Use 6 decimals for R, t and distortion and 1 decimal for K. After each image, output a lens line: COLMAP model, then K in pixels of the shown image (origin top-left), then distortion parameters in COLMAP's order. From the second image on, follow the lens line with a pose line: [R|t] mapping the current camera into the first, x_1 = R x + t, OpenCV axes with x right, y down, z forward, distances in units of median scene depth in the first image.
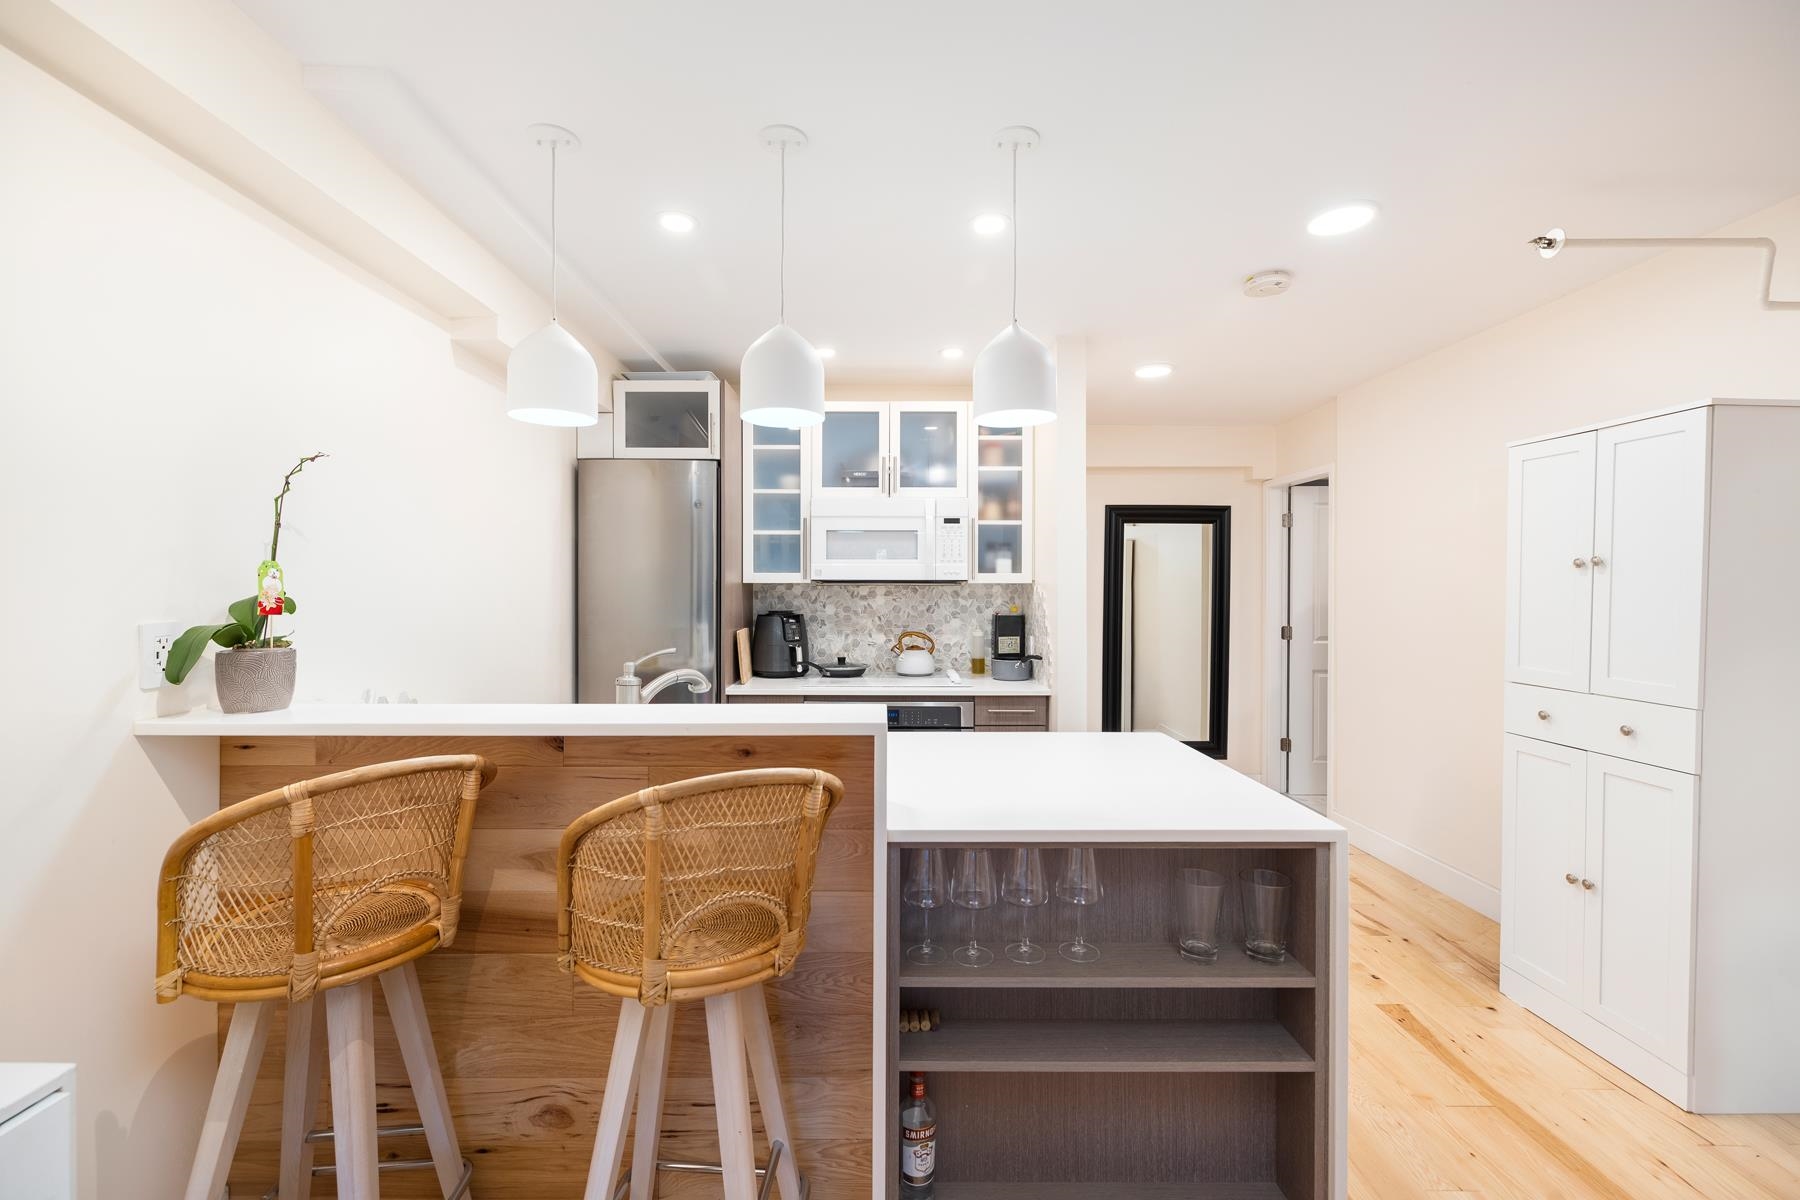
lens RADIAL K [[753.2, 0, 896.8], [0, 753.2, 590.6], [0, 0, 1]] dist [0.000431, 0.000253]
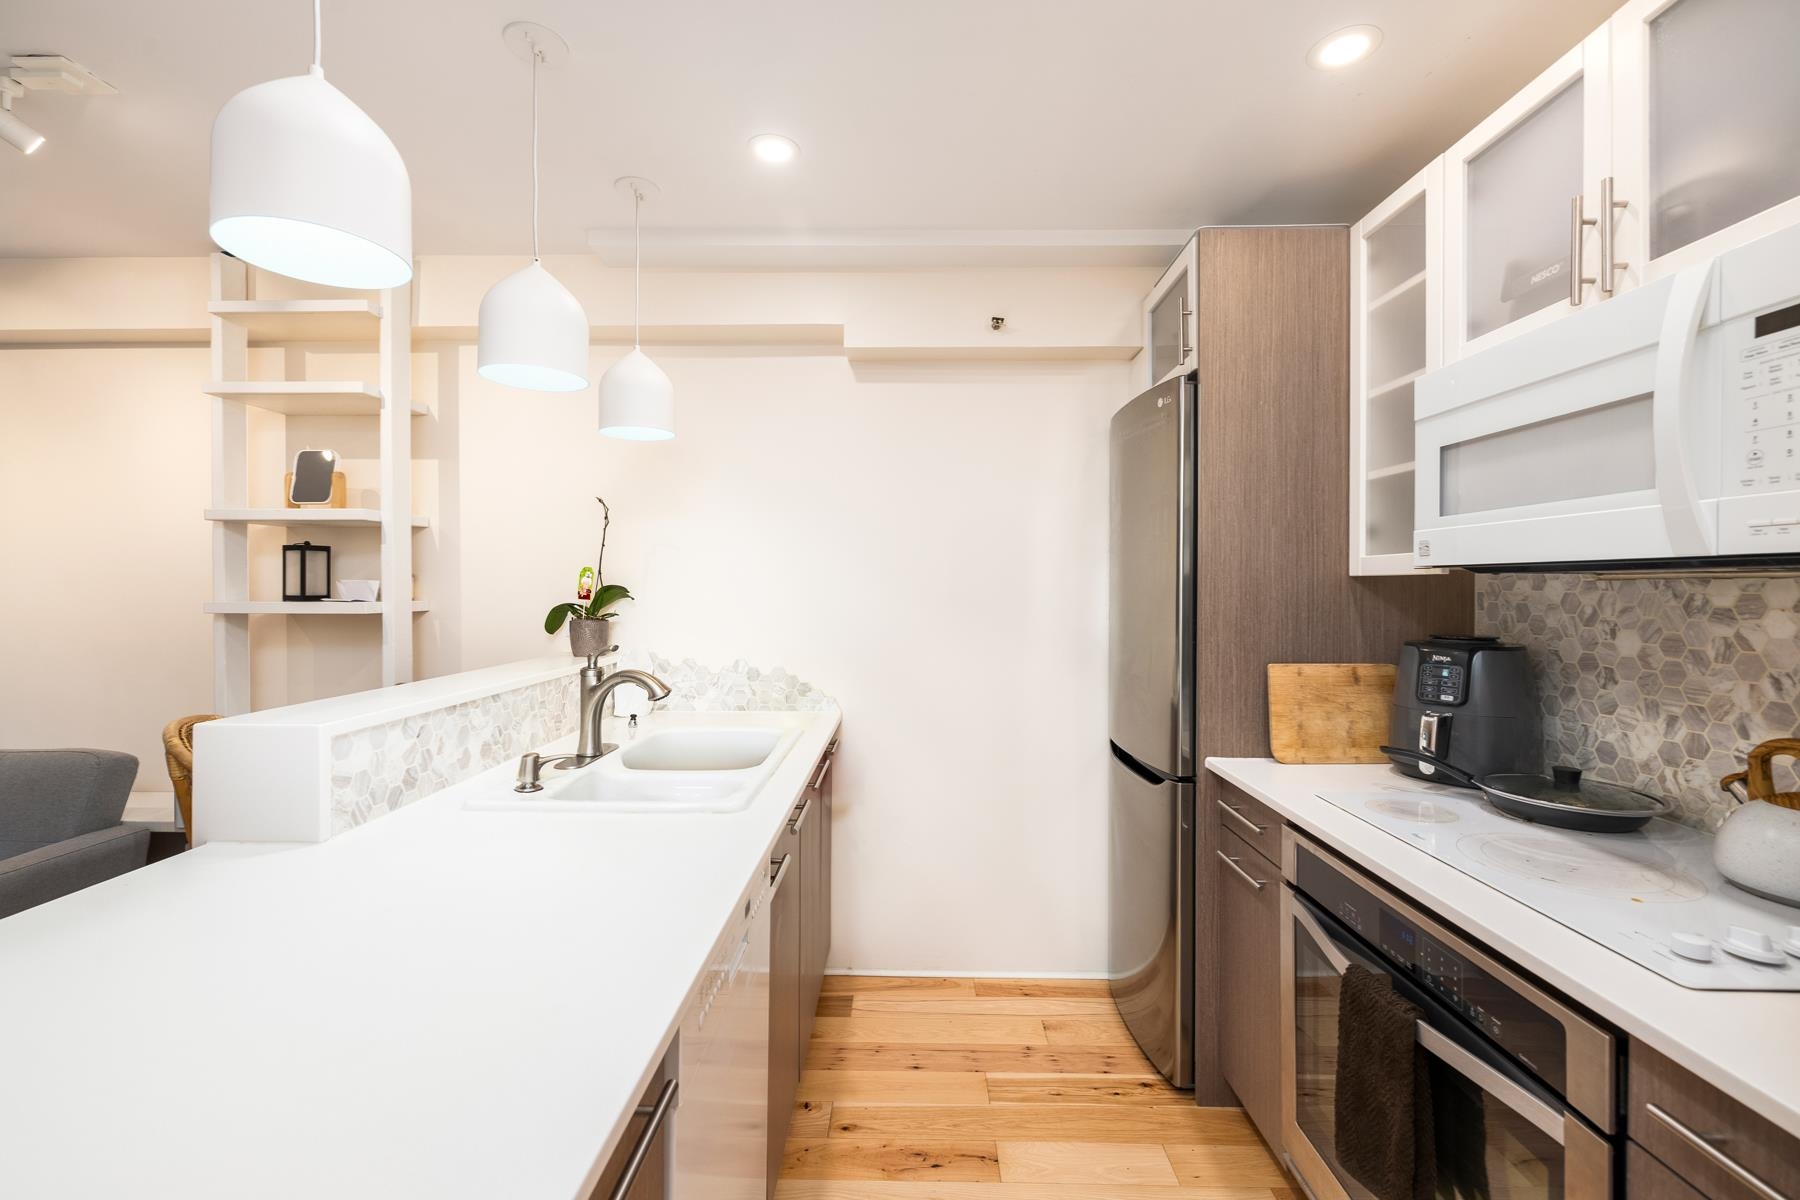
lens RADIAL K [[753.2, 0, 896.8], [0, 753.2, 590.6], [0, 0, 1]] dist [0.000431, 0.000253]
pose [[-0.034451, 0.004850, -0.999395, 0.320337], [-0.007446, 0.999959, 0.005110, -0.000541], [0.999379, 0.007618, -0.034414, 0.681889]]
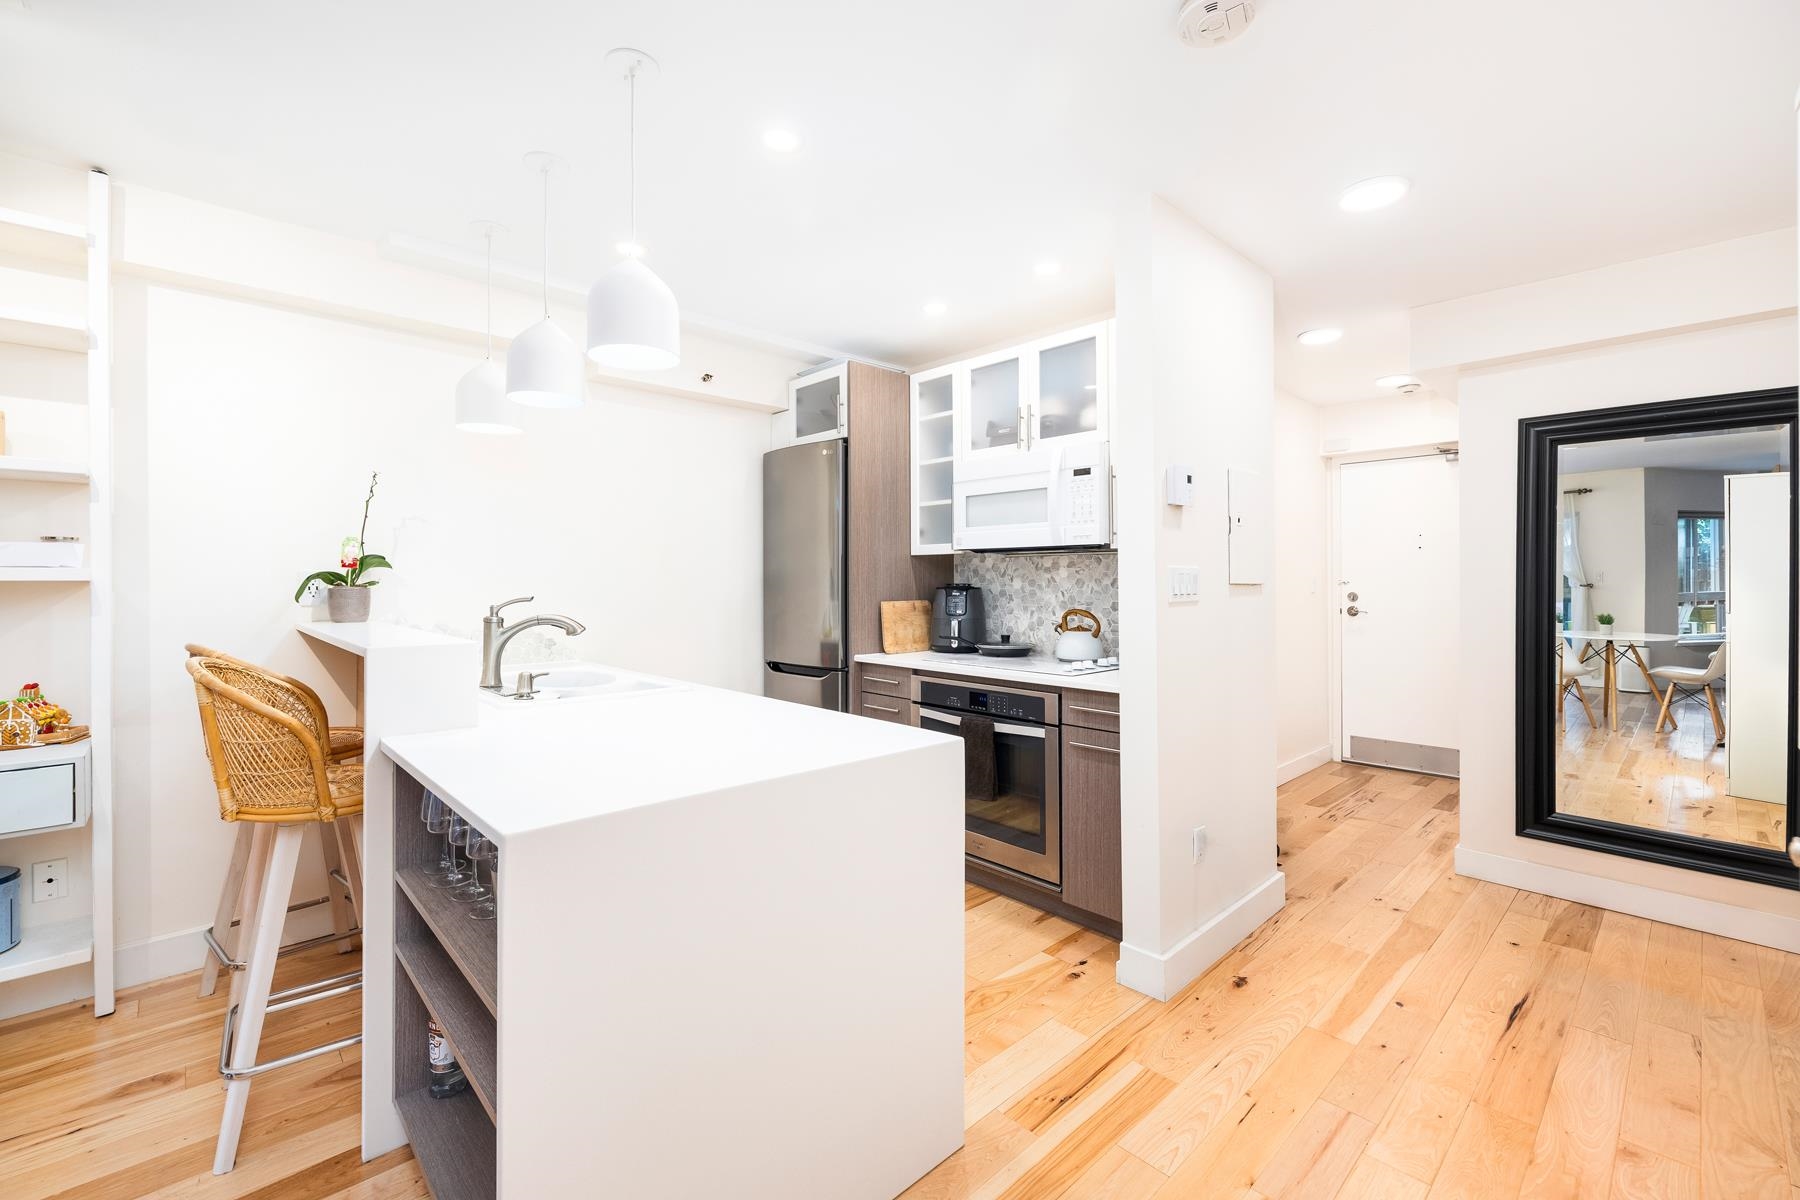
lens RADIAL K [[762.7, 0, 900.8], [0, 762.7, 578.2], [0, 0, 1]] dist [0.000579, 0.000204]
pose [[0.680854, -0.003518, -0.732411, 0.518561], [-0.000664, 0.999985, -0.005420, 0.025282], [0.732419, 0.004177, 0.680841, 0.285413]]
